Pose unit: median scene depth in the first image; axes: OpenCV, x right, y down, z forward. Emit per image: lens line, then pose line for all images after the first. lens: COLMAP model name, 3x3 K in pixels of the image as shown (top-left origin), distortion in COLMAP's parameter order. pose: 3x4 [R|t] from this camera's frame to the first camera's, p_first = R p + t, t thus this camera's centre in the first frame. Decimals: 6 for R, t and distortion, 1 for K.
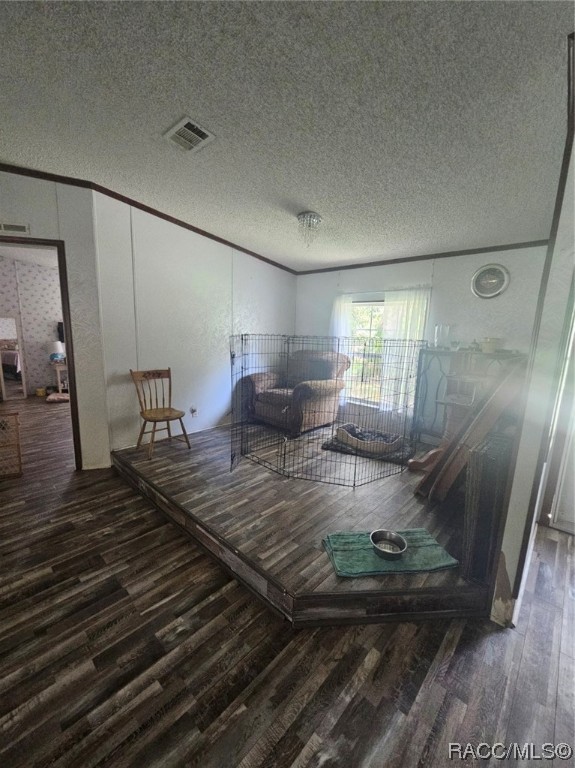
lens RADIAL K [[314.3, 0, 284.2], [0, 314.3, 388.6], [0, 0, 1]] dist [0.000023, -0.000447]
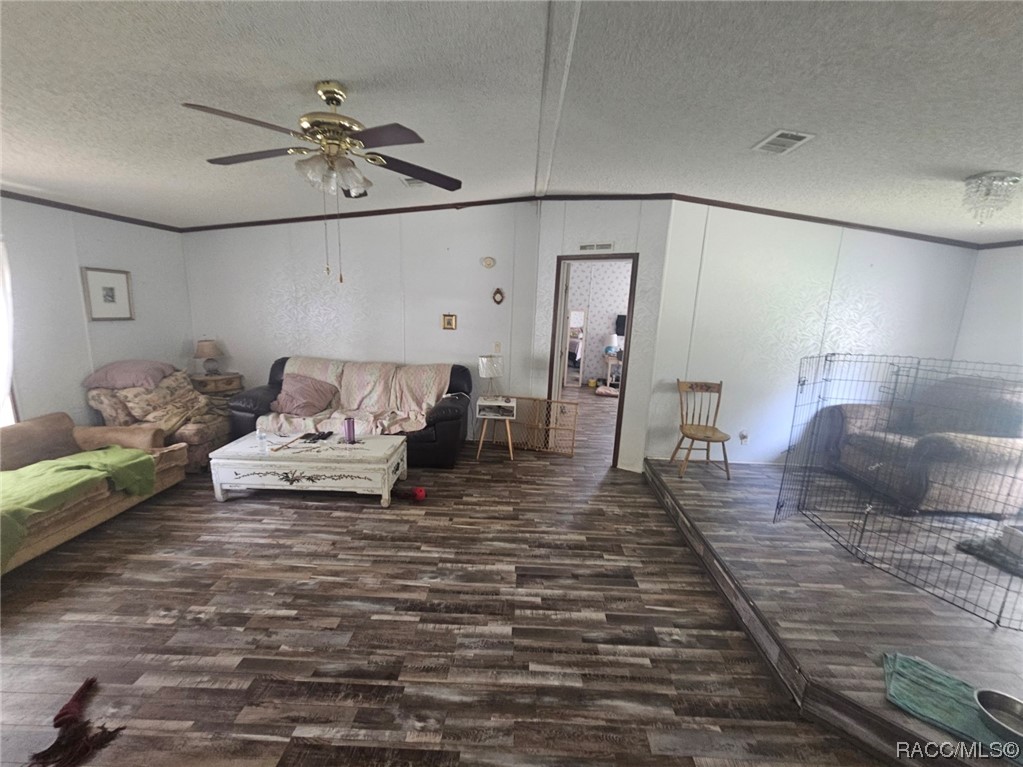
lens RADIAL K [[418.7, 0, 512.9], [0, 418.7, 387.2], [0, 0, 1]] dist [0.000023, -0.000447]
pose [[0.662913, 0.147699, -0.733983, 0.131041], [-0.151576, 0.986523, 0.061618, -0.045719], [0.733193, 0.070407, 0.676366, -0.255230]]
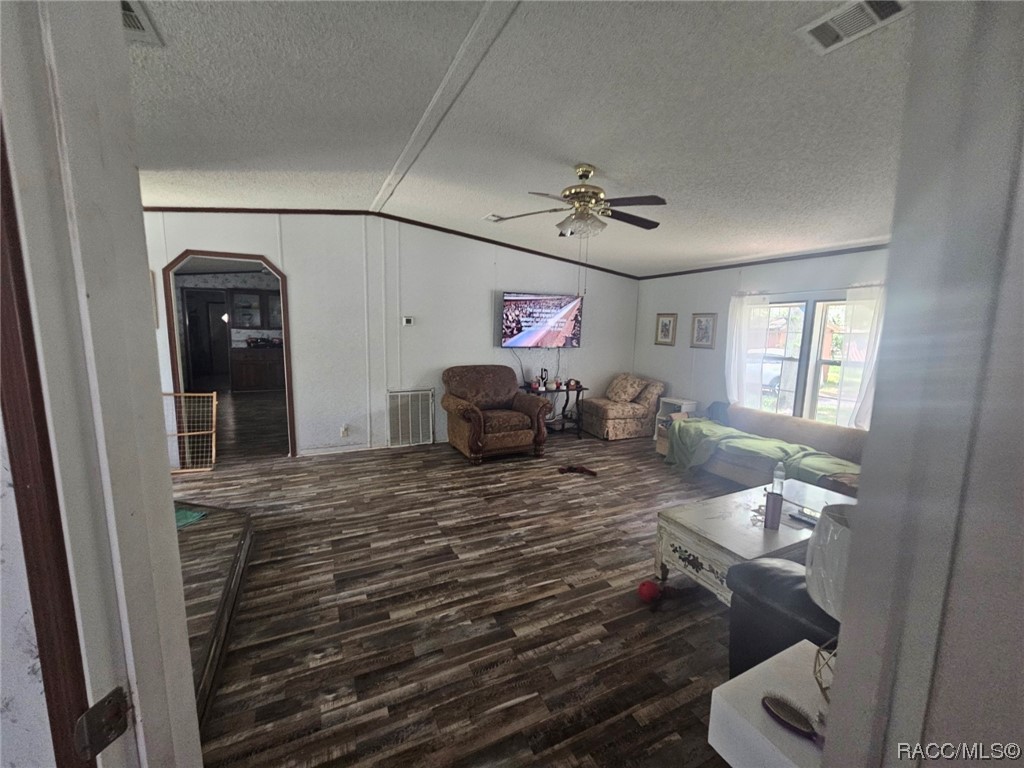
lens RADIAL K [[419.1, 0, 512.9], [0, 419.1, 385.2], [0, 0, 1]] dist [0.000023, -0.000447]
pose [[-0.931602, -0.097729, 0.350095, -1.029664], [0.017547, 0.949962, 0.311873, -0.289544], [-0.363056, 0.296684, -0.883272, 1.257422]]
